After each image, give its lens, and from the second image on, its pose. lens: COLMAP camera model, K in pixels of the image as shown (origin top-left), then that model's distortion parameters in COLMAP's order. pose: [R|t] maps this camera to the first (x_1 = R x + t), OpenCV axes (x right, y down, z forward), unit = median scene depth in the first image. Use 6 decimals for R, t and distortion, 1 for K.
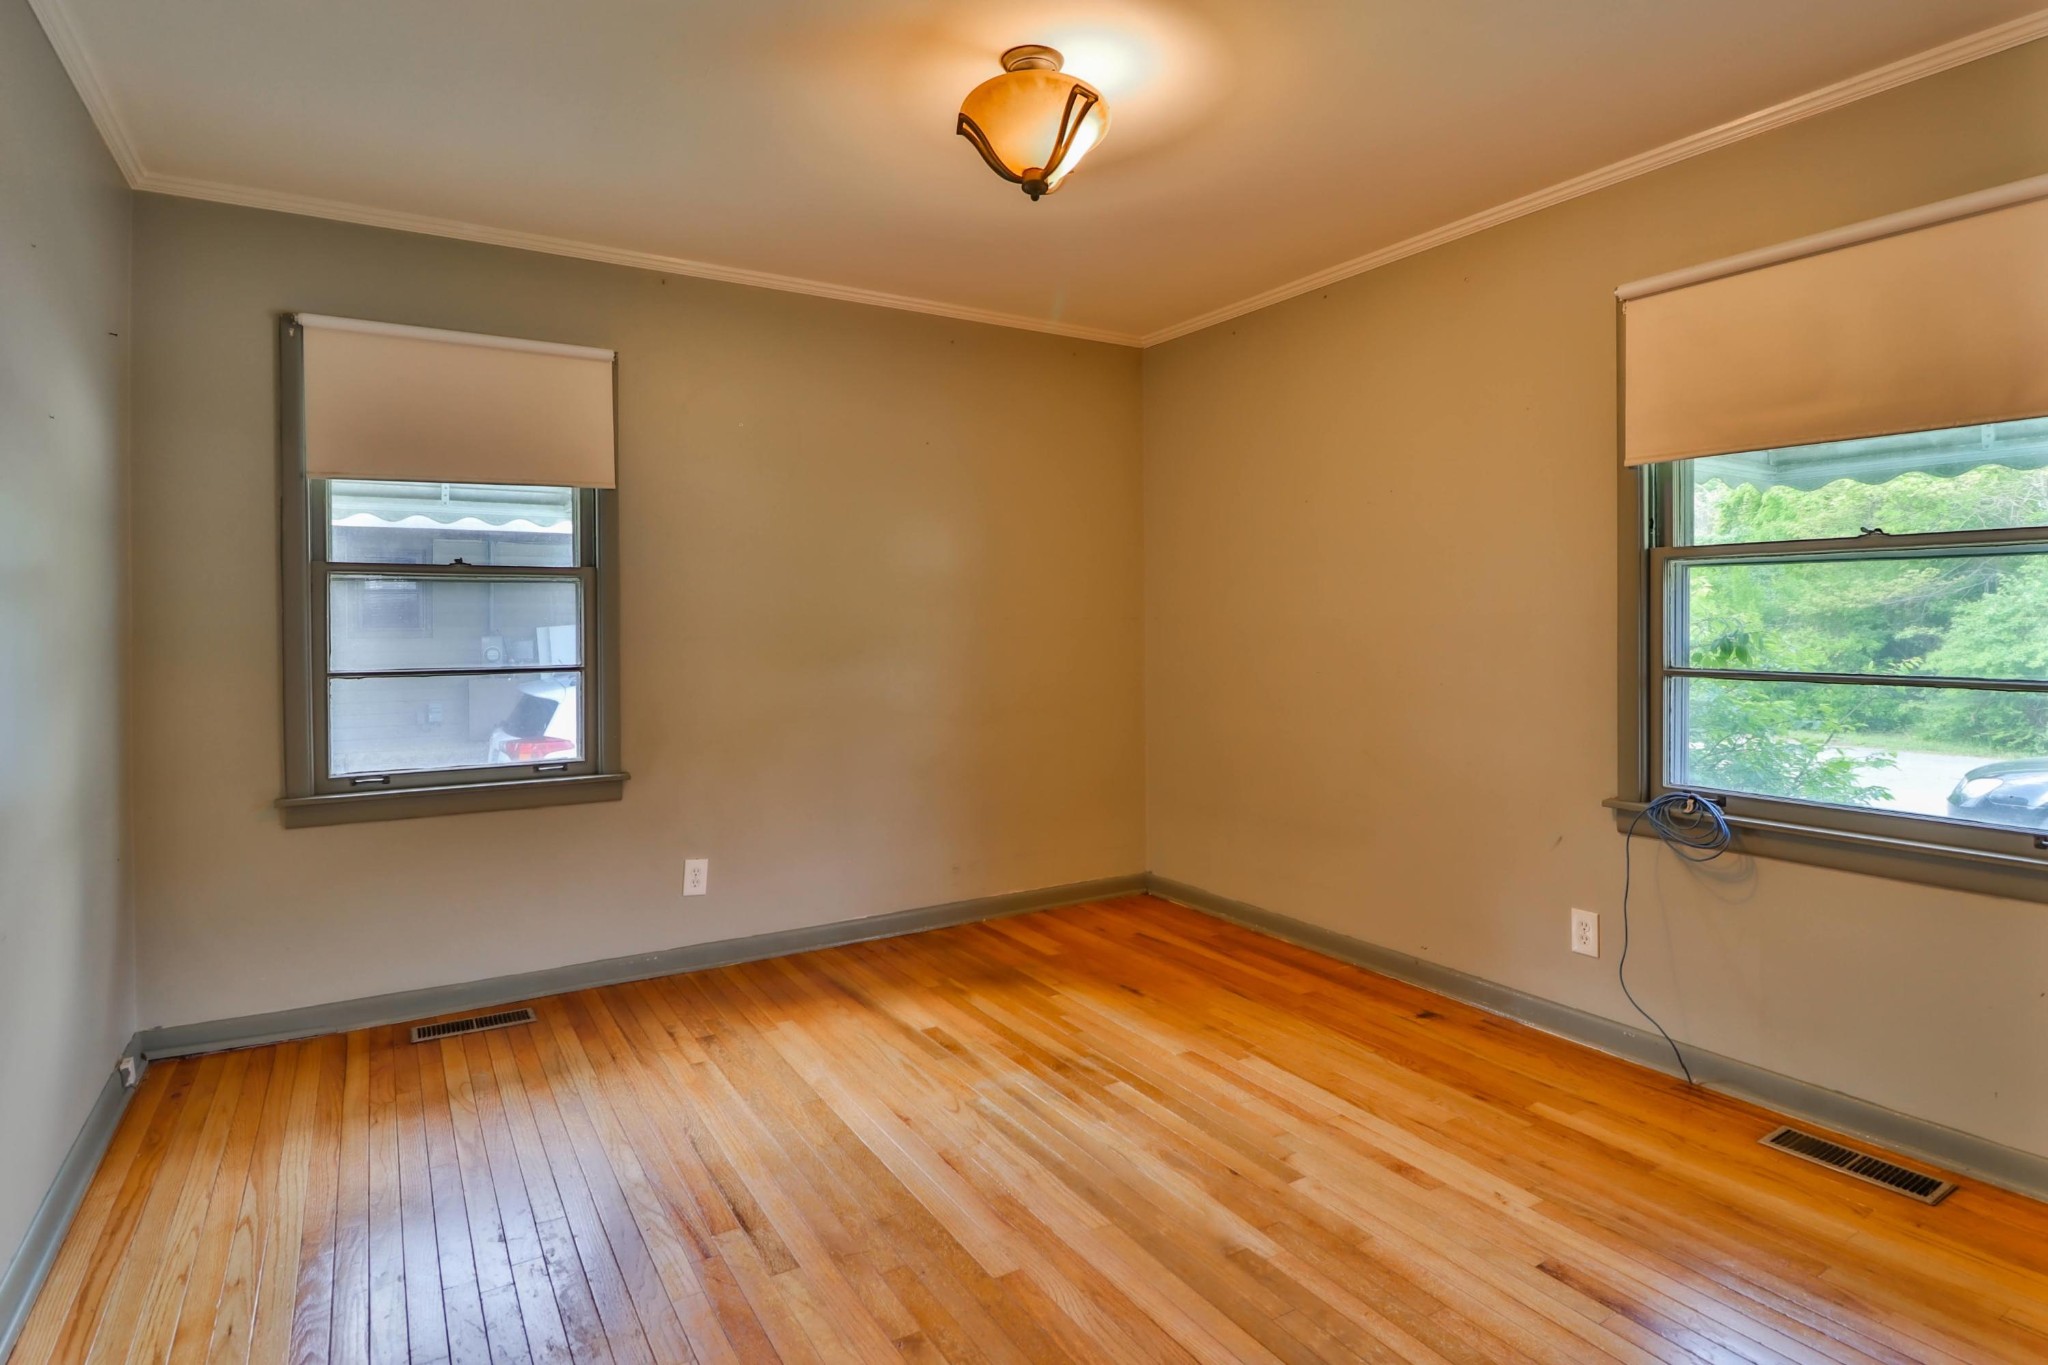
lens RADIAL K [[1098.4, 0, 1020.1], [0, 1098.4, 626.6], [0, 0, 1]] dist [0.001896, 0.000470]
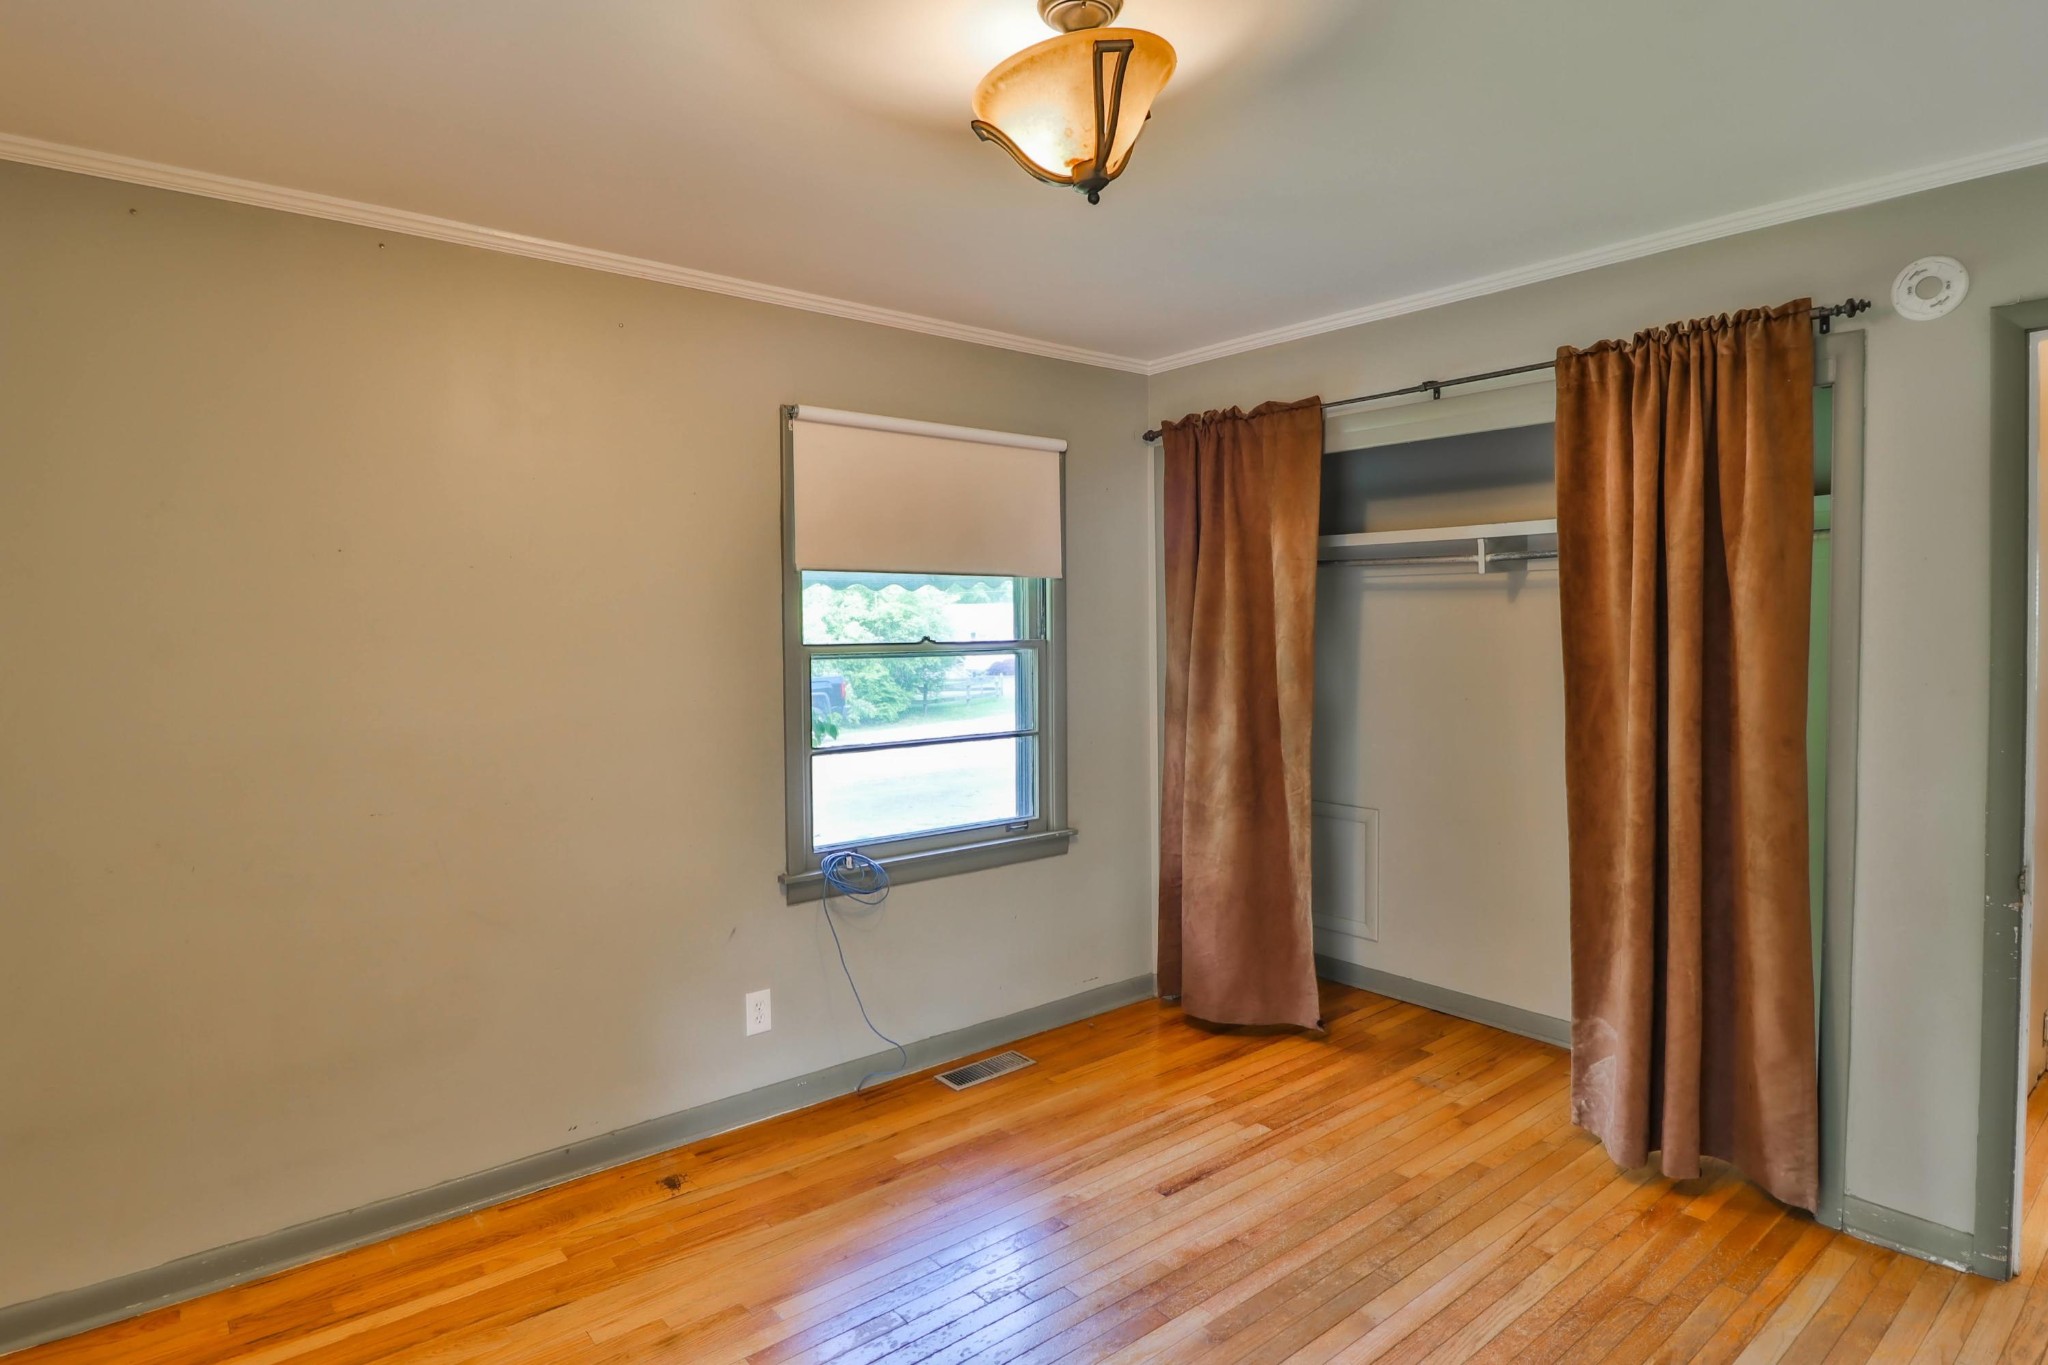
lens RADIAL K [[1126.6, 0, 1026.2], [0, 1126.6, 647.0], [0, 0, 1]] dist [-0.001545, -0.000518]
pose [[-0.162587, -0.010669, 0.986636, -0.599720], [0.015527, 0.999790, 0.013370, -0.080649], [-0.986572, 0.017493, -0.162387, 0.960738]]
